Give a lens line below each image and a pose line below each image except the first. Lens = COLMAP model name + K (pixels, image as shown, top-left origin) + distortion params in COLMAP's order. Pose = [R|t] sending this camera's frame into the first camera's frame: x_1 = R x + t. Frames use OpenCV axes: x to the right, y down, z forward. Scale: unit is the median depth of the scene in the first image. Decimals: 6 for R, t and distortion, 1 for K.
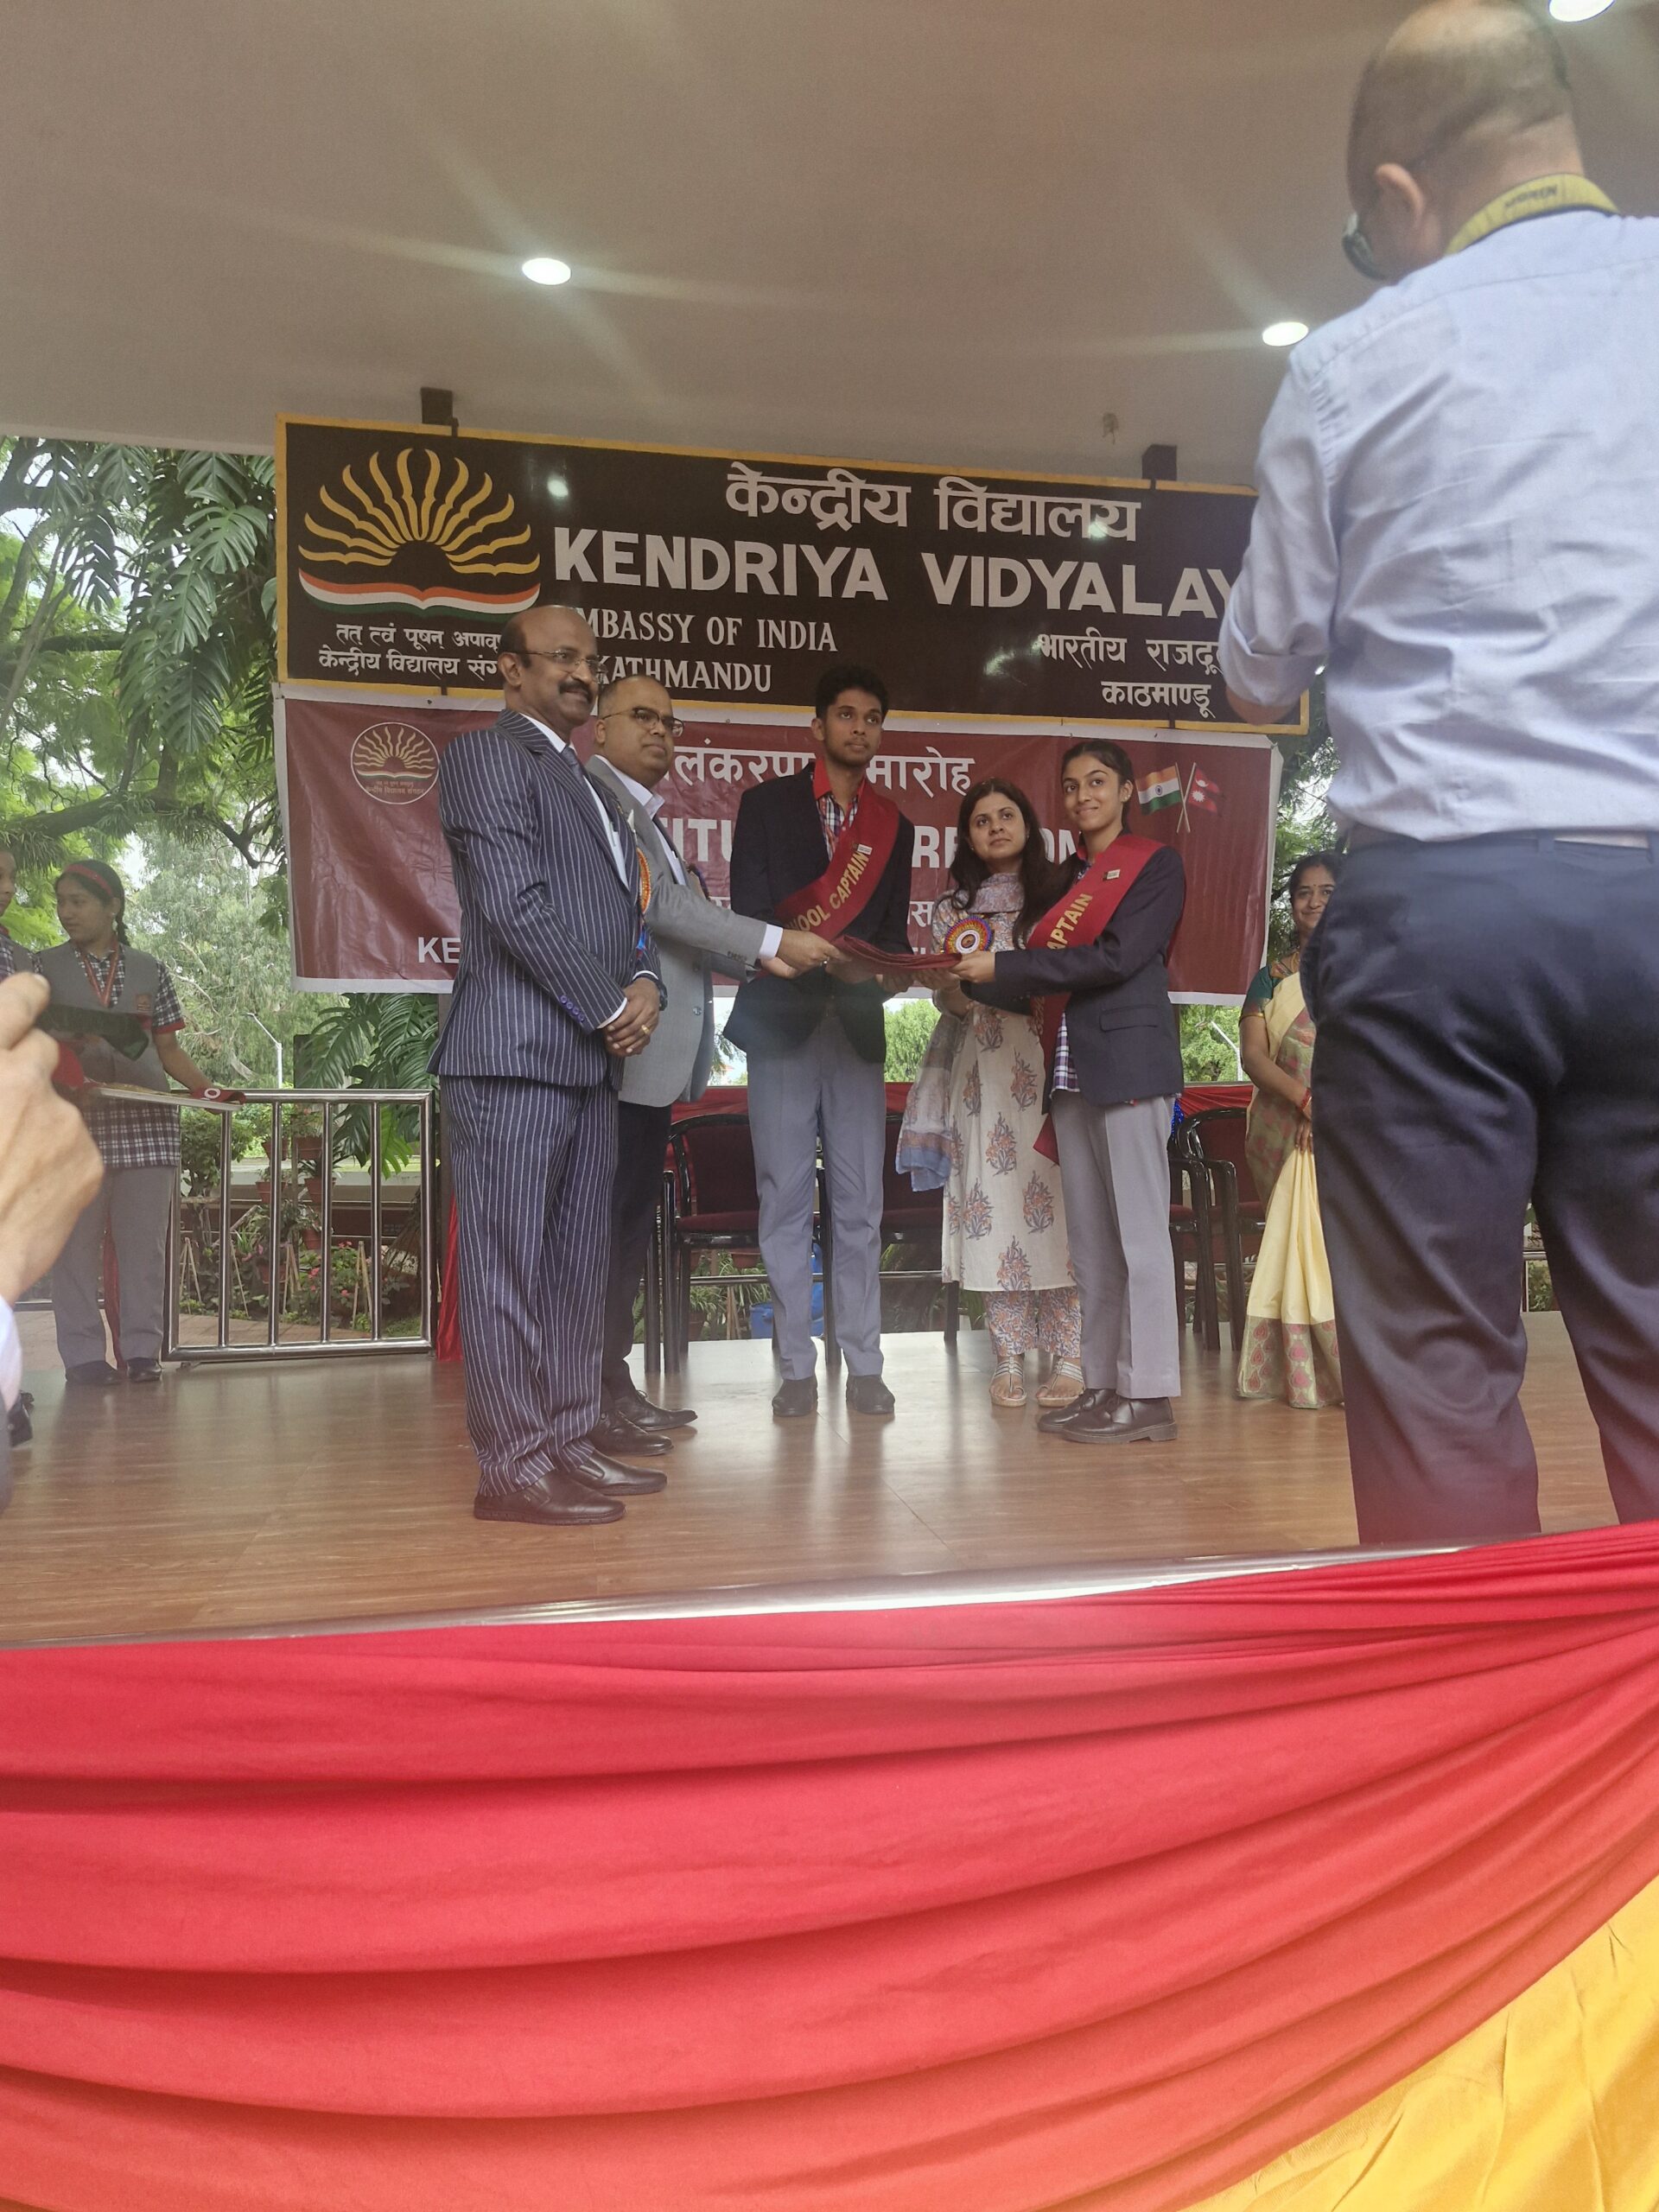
lens RADIAL K [[1594.3, 0, 827.3], [0, 1594.3, 1123.8], [0, 0, 1]] dist [0.114298, -0.163261]
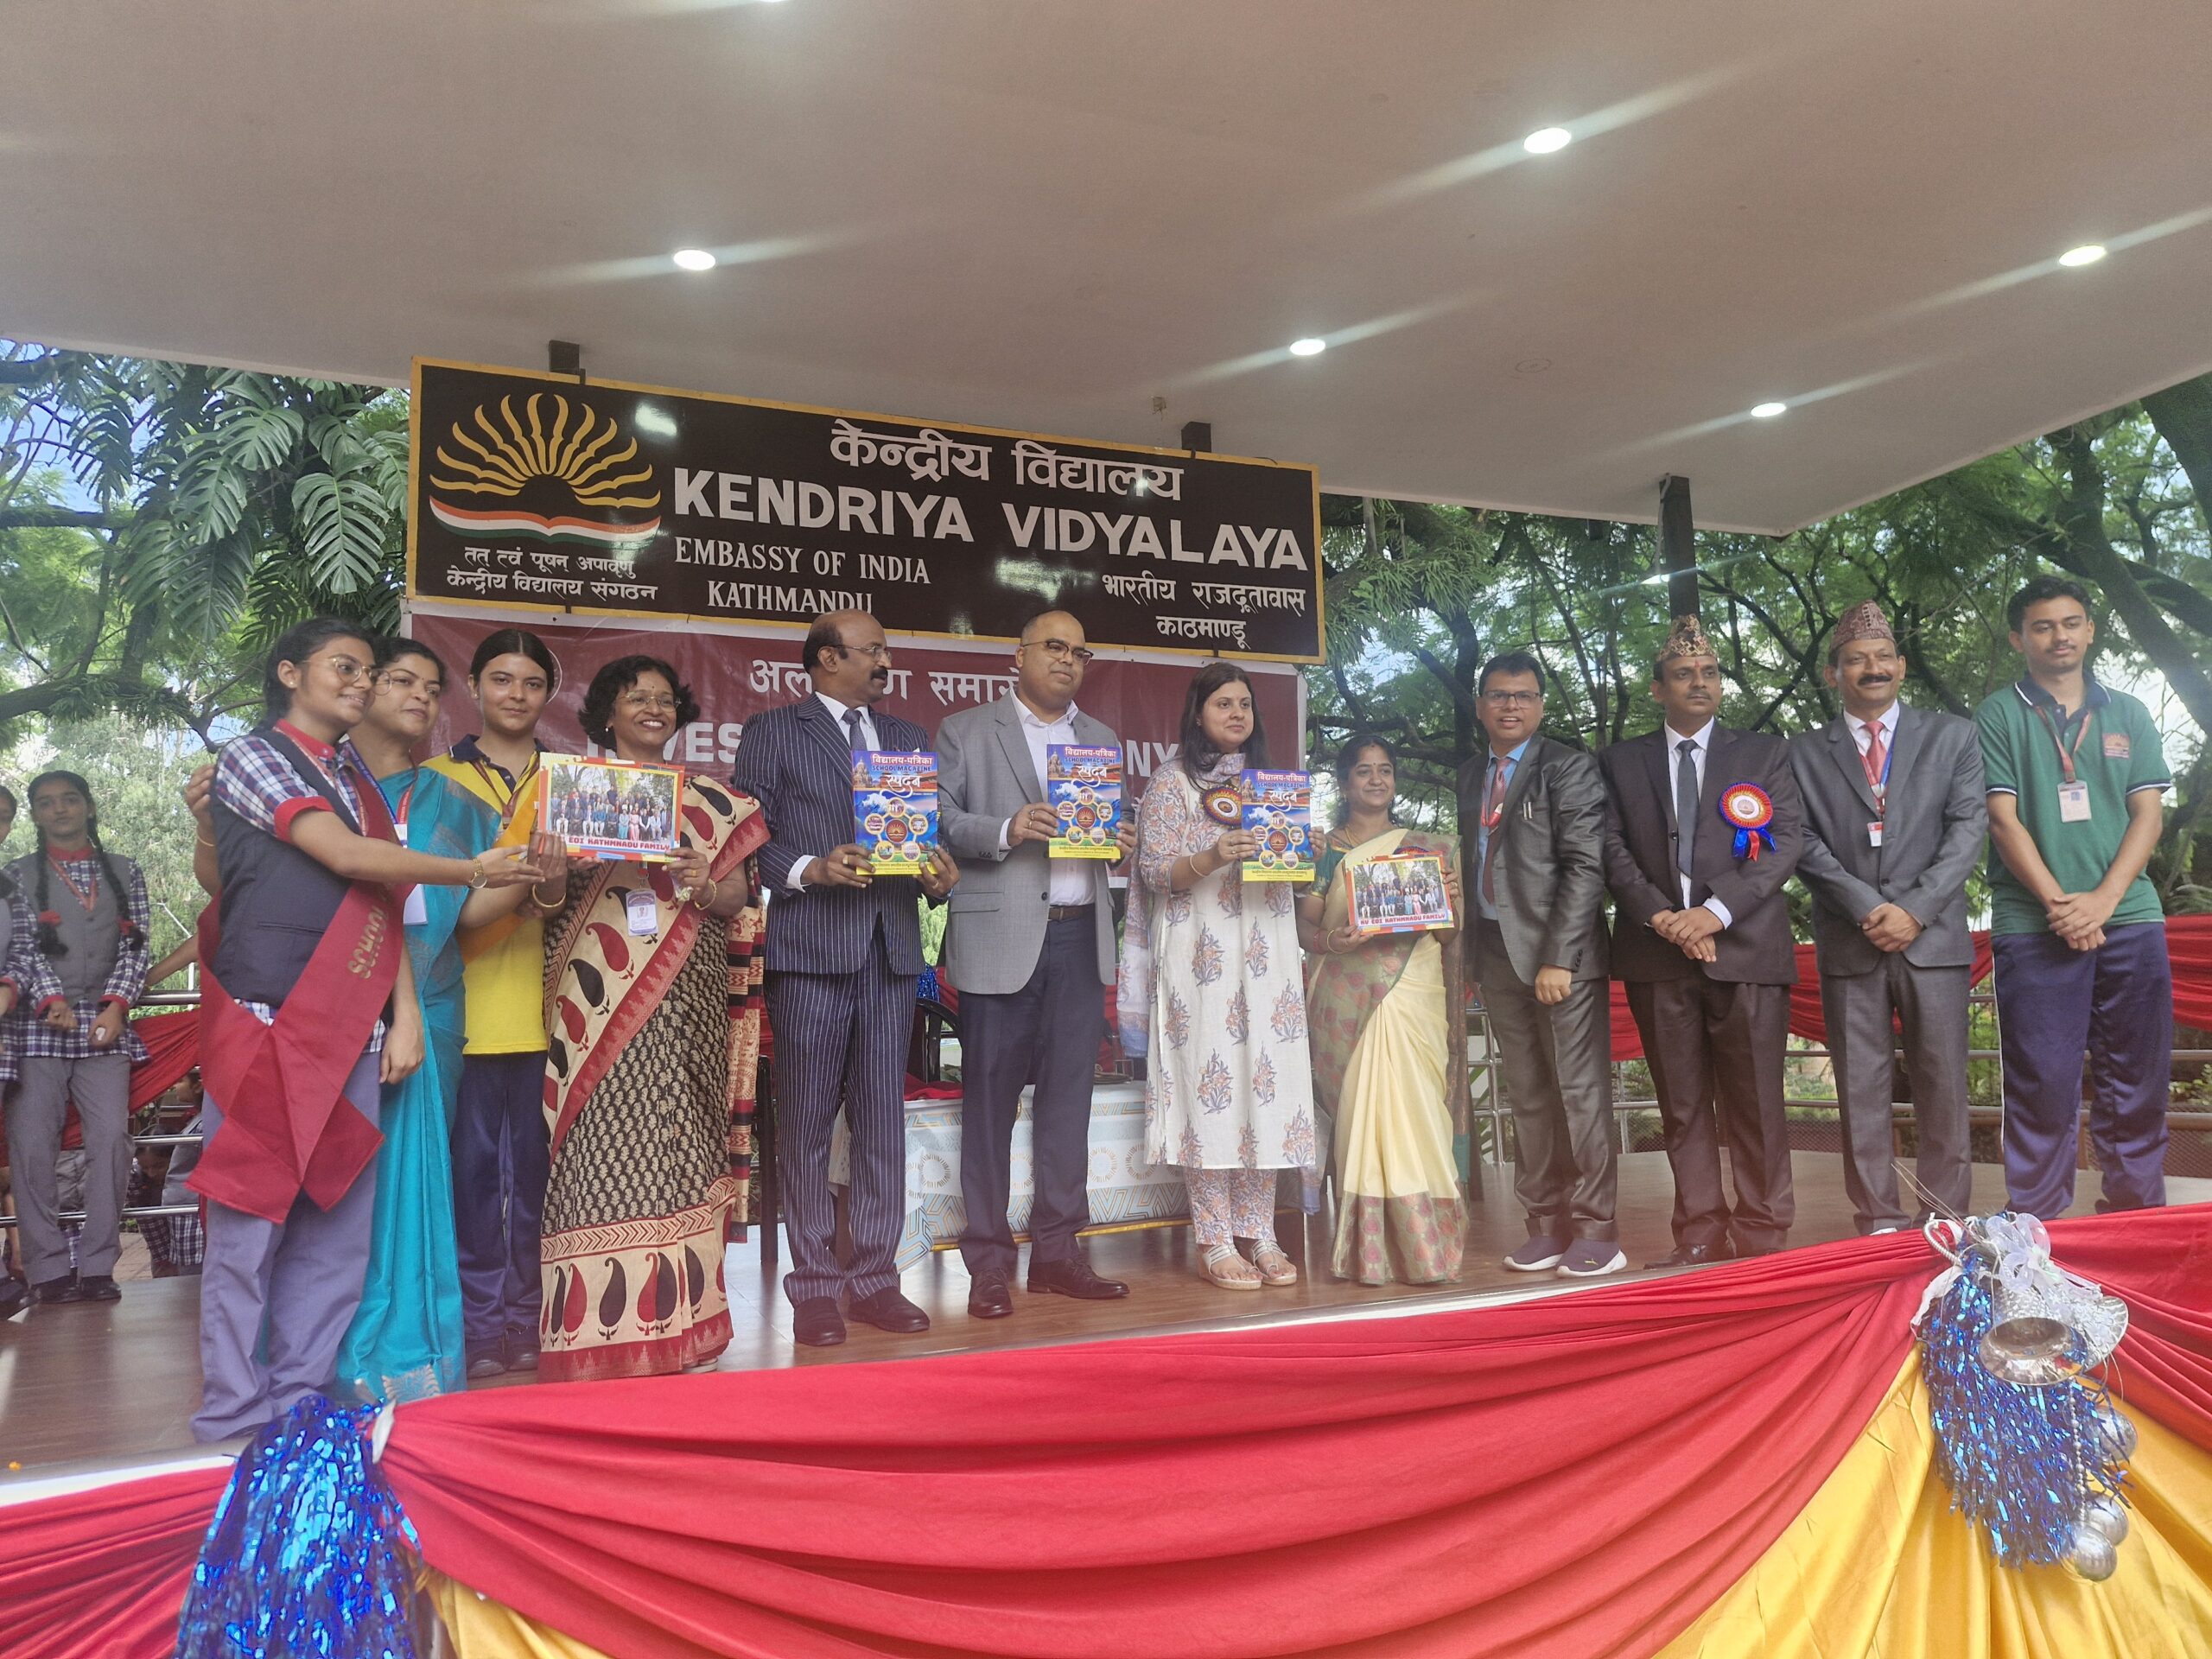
lens RADIAL K [[1591.6, 0, 1105.4], [0, 1591.6, 797.1], [0, 0, 1]] dist [0.123536, -0.165456]
pose [[0.980812, 0.005525, 0.194876, -0.090864], [0.019819, 0.991594, -0.127862, -0.000942], [-0.193944, 0.129271, 0.972458, -0.090243]]
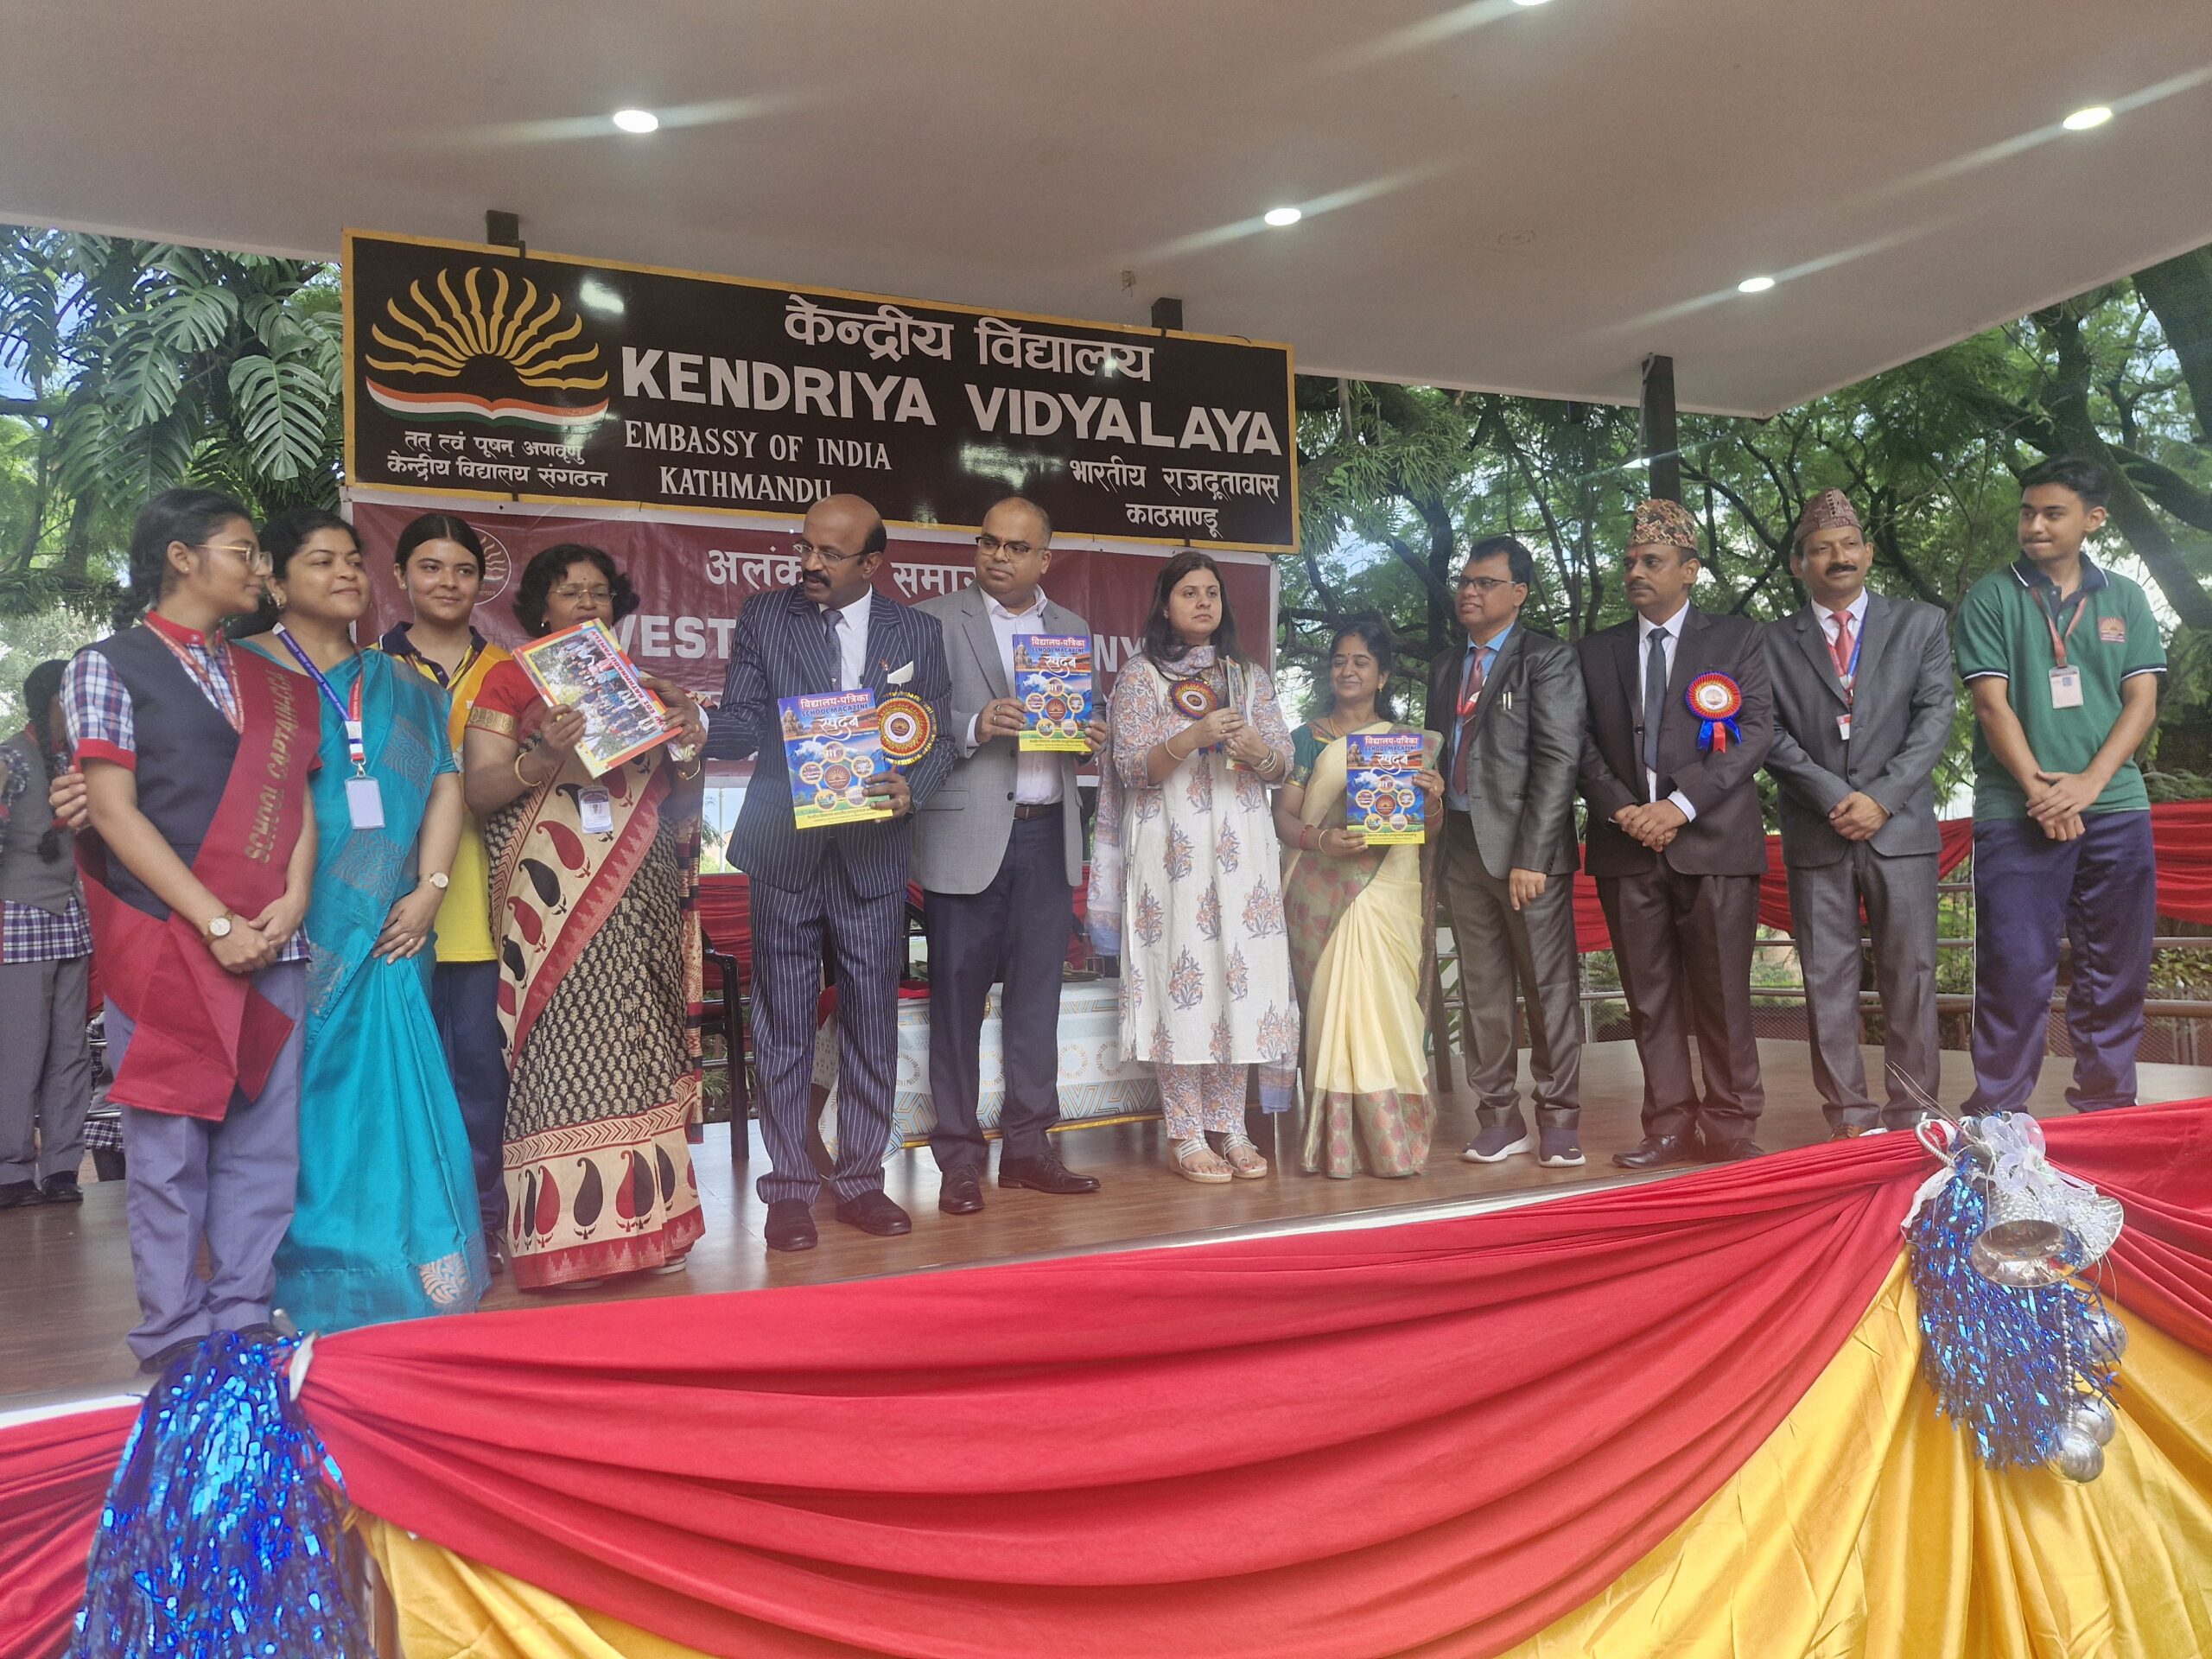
lens RADIAL K [[1594.3, 0, 1096.7], [0, 1594.3, 818.1], [0, 0, 1]] dist [0.114298, -0.163261]
pose [[0.978221, -0.015543, 0.206985, -0.086483], [0.026255, 0.998448, -0.049110, -0.002595], [-0.205901, 0.053475, 0.977111, -0.073675]]
